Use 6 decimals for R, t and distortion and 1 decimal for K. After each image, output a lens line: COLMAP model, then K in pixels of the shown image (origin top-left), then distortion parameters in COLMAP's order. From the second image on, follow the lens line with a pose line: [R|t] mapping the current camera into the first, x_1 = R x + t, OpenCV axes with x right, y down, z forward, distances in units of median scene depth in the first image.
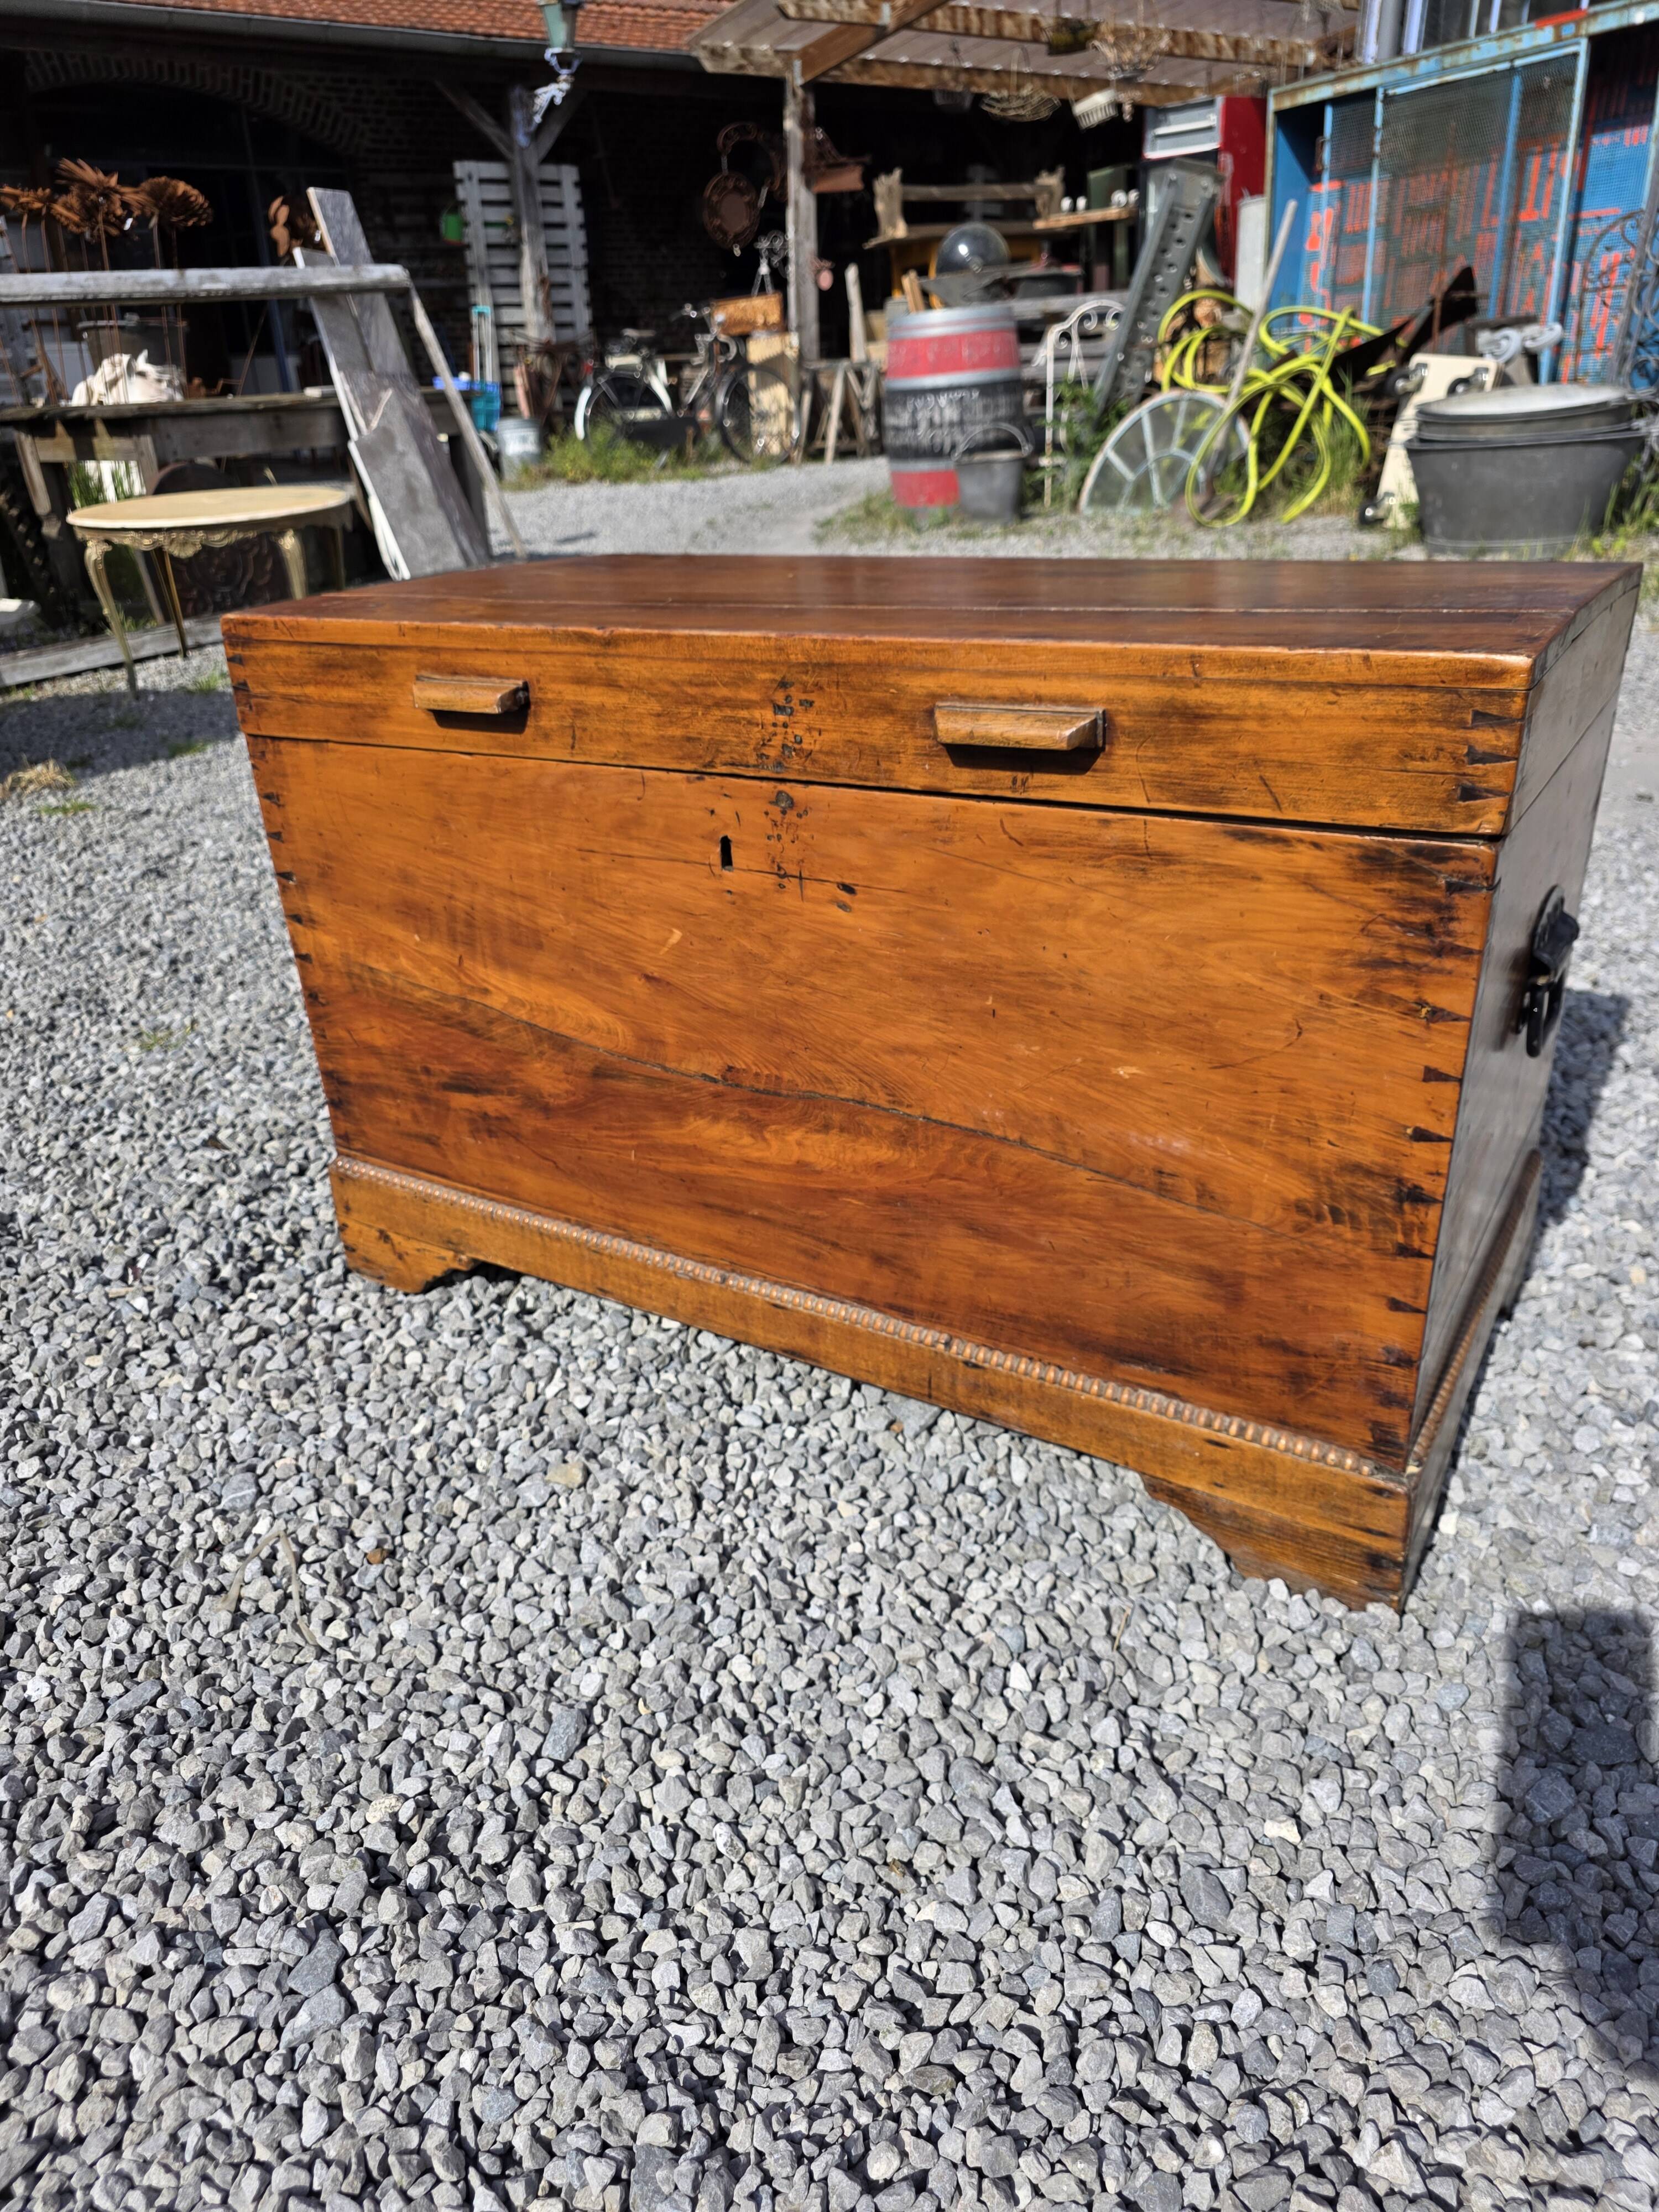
lens RADIAL K [[1544.0, 0, 844.3], [0, 1544.0, 1130.3], [0, 0, 1]] dist [0.023287, -0.022203]
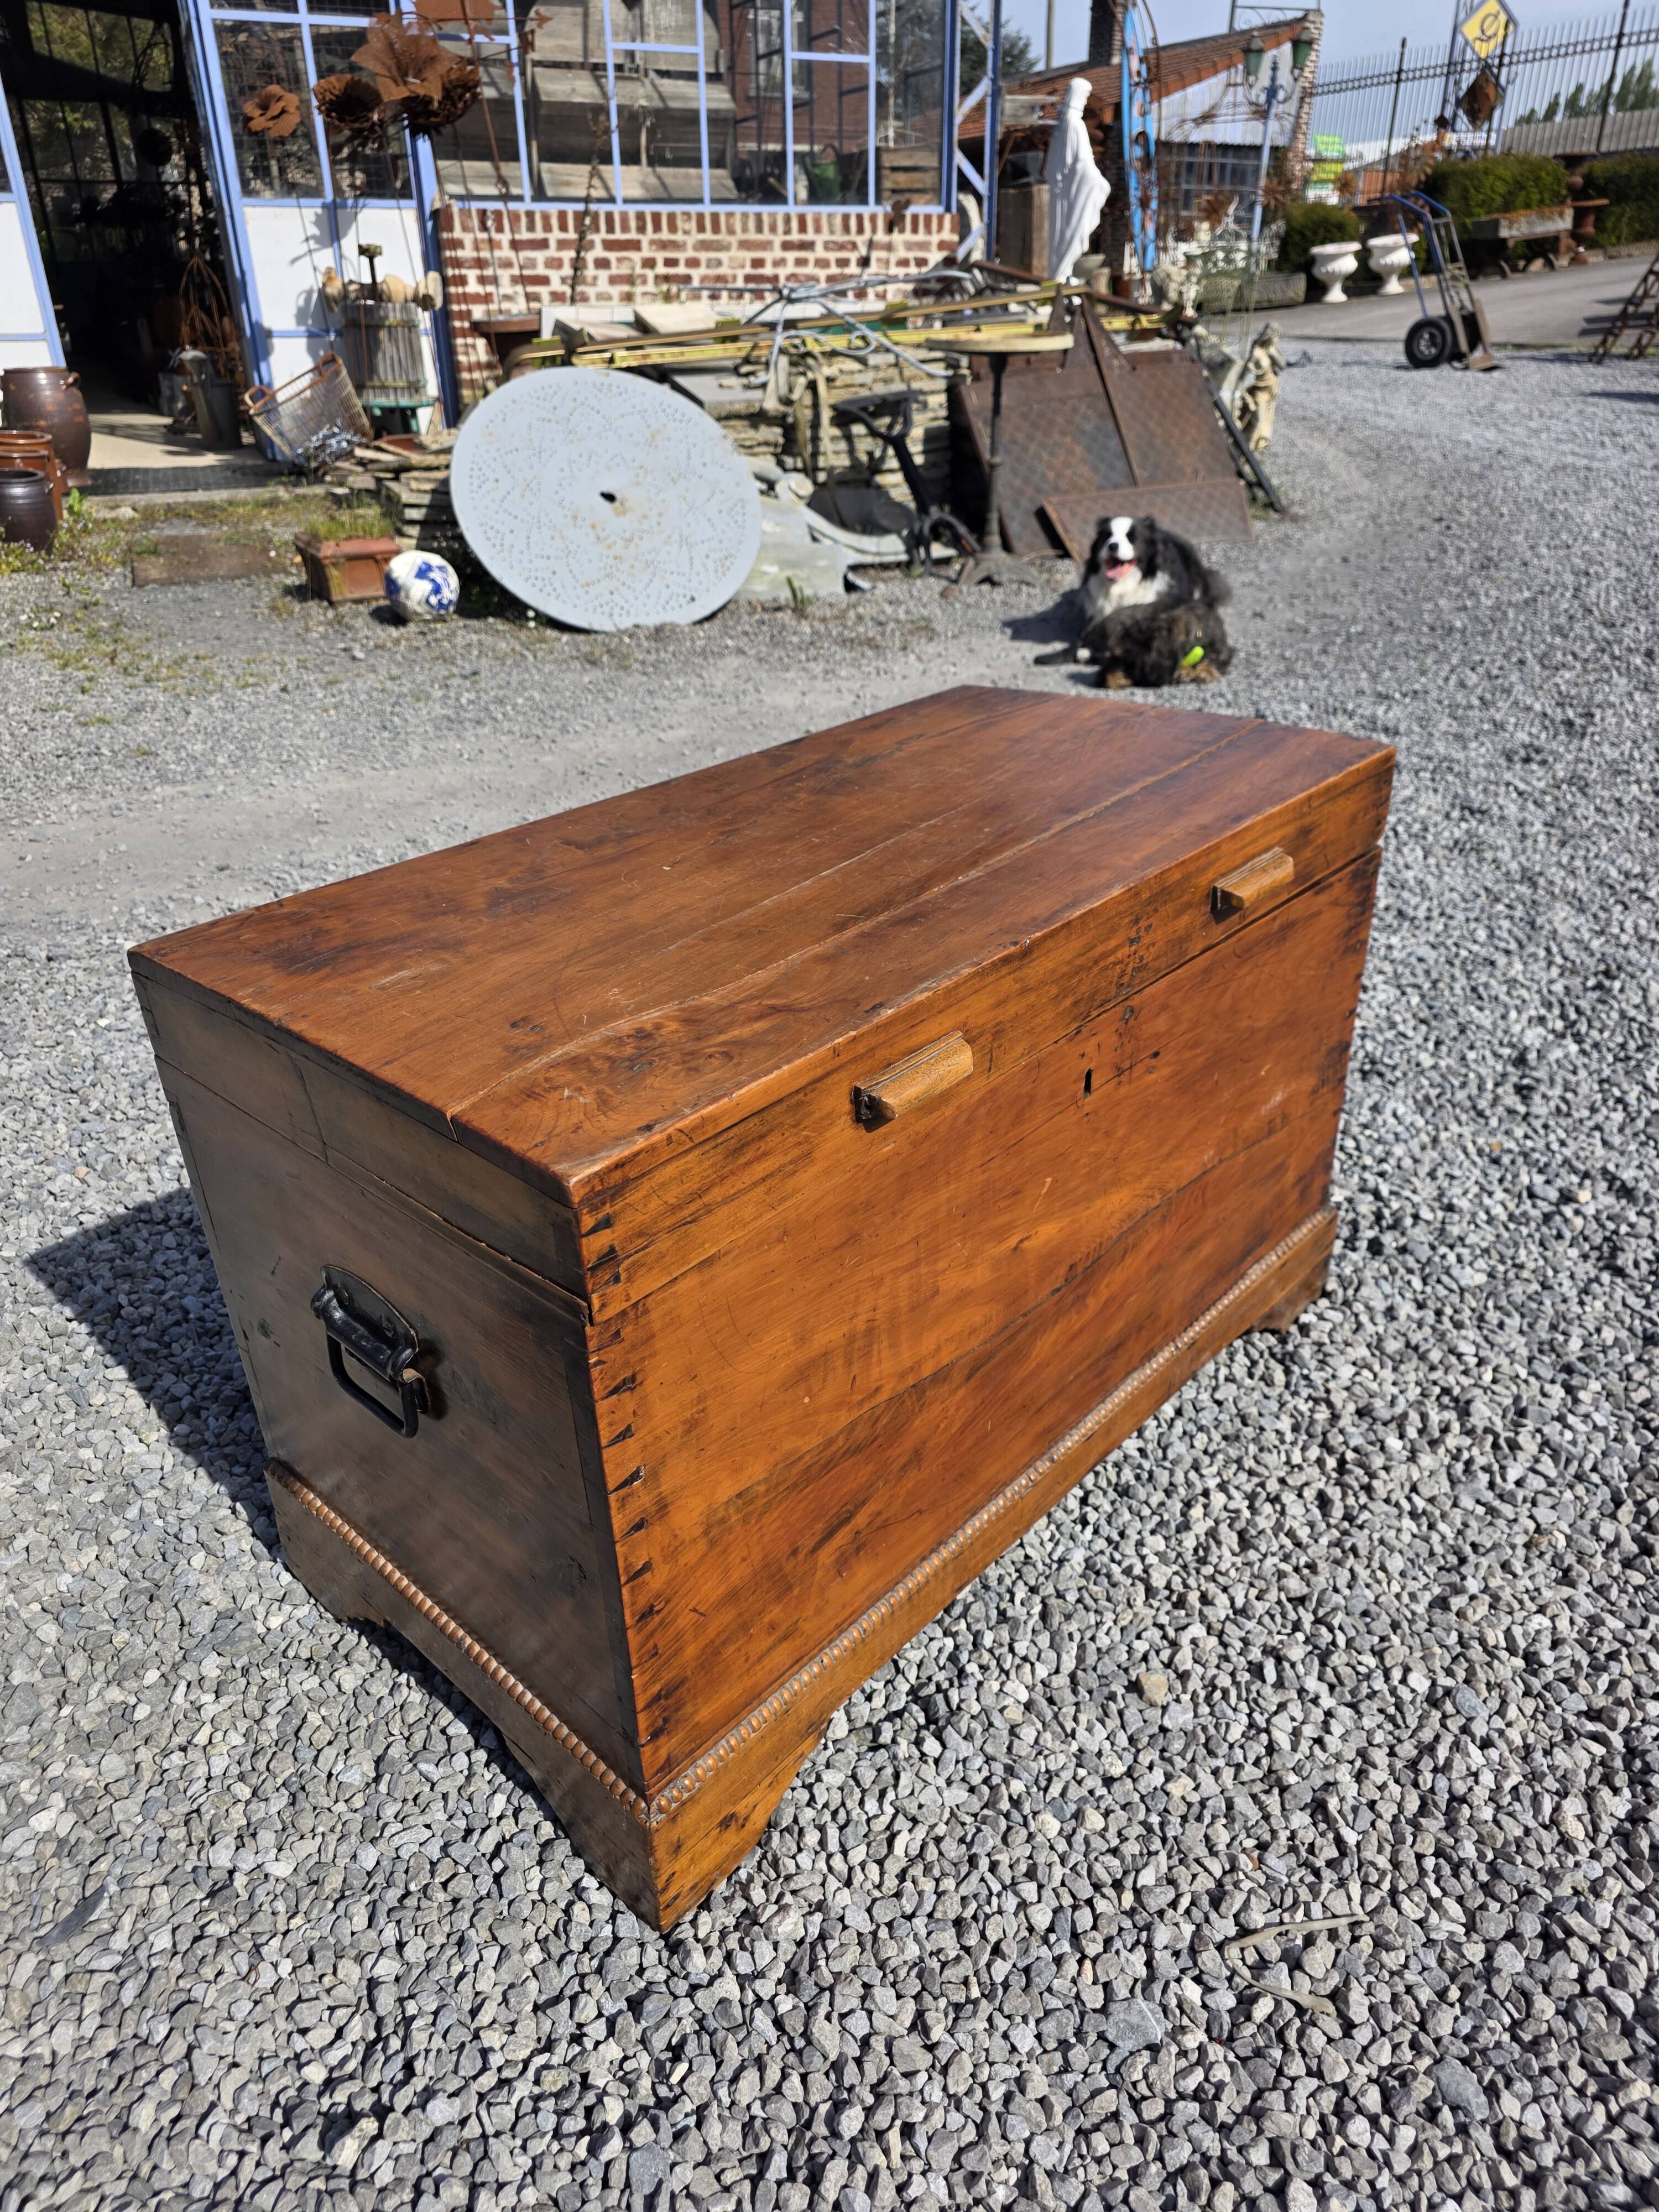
lens RADIAL K [[1547.8, 0, 828.2], [0, 1547.8, 1099.4], [0, 0, 1]] dist [0.025825, -0.022952]
pose [[0.186563, -0.431017, 0.882847, -1.068861], [0.448528, 0.836874, 0.313790, -0.586922], [-0.874081, 0.337440, 0.349453, 0.757566]]
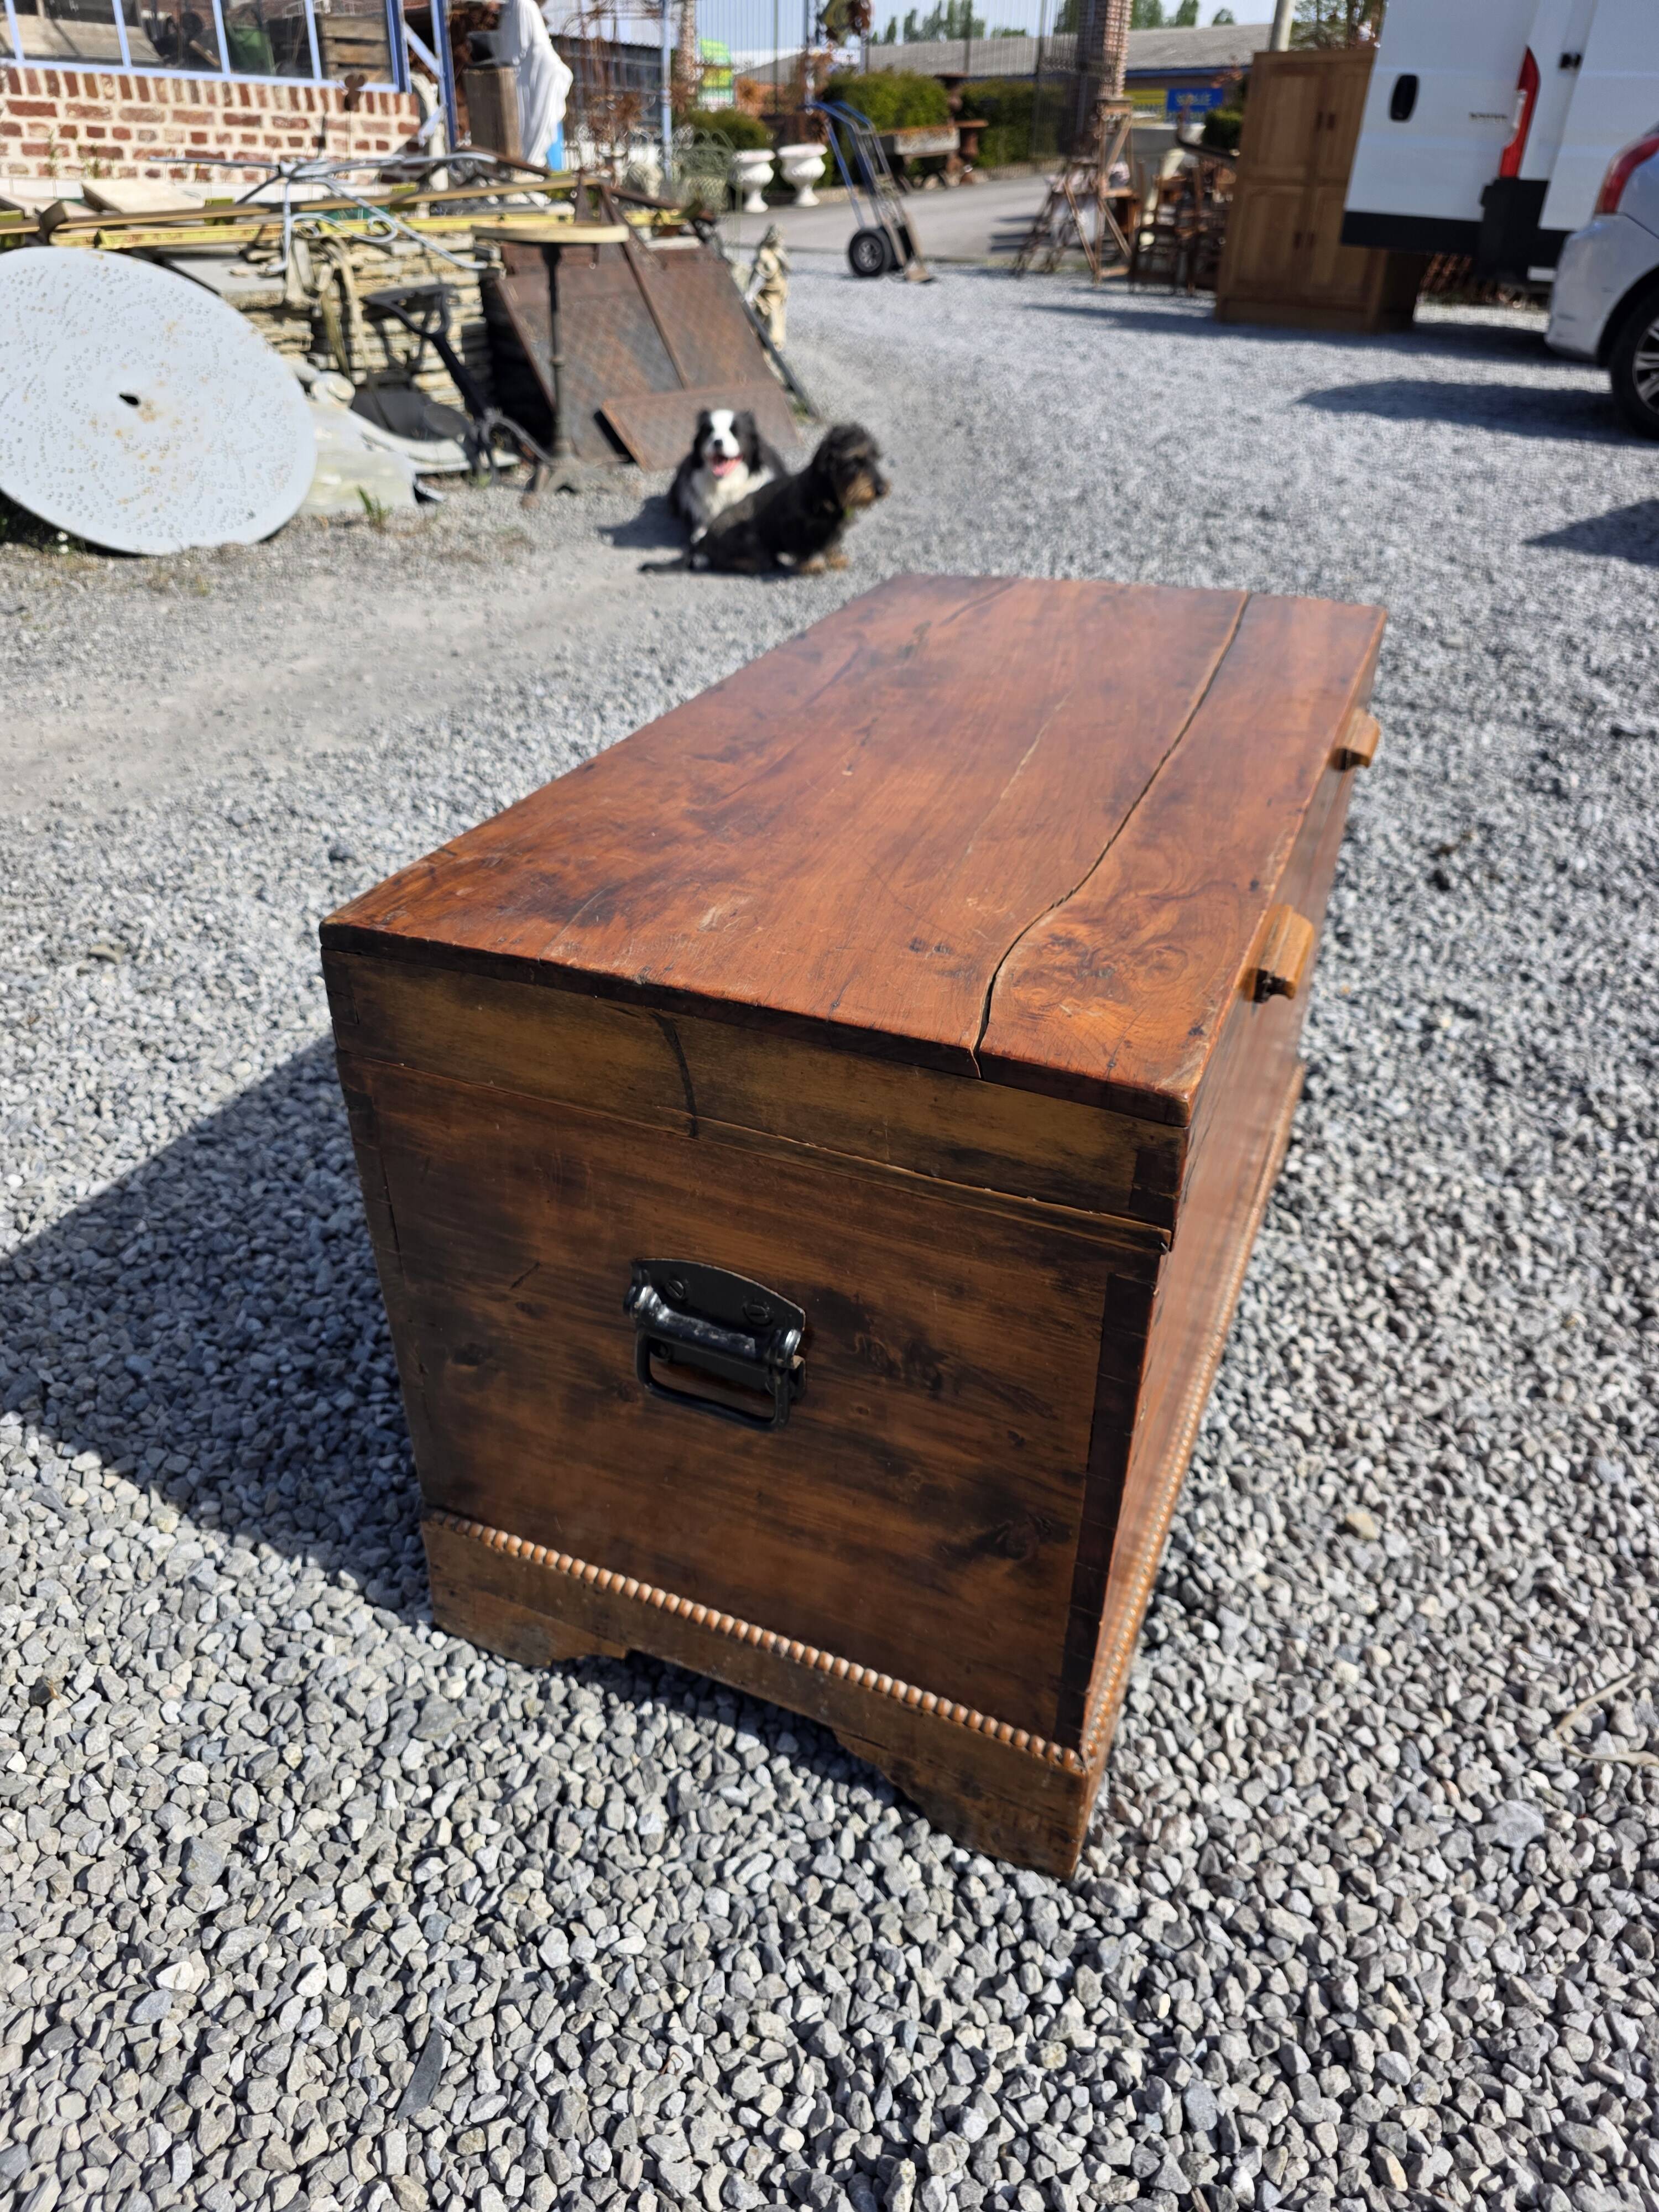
lens RADIAL K [[1547.8, 0, 827.8], [0, 1547.8, 1109.7], [0, 0, 1]] dist [0.025825, -0.022952]
pose [[-0.163097, -0.477793, 0.863199, -1.014045], [0.430040, 0.753001, 0.498051, -0.774228], [-0.887956, 0.452440, 0.082658, 1.220954]]
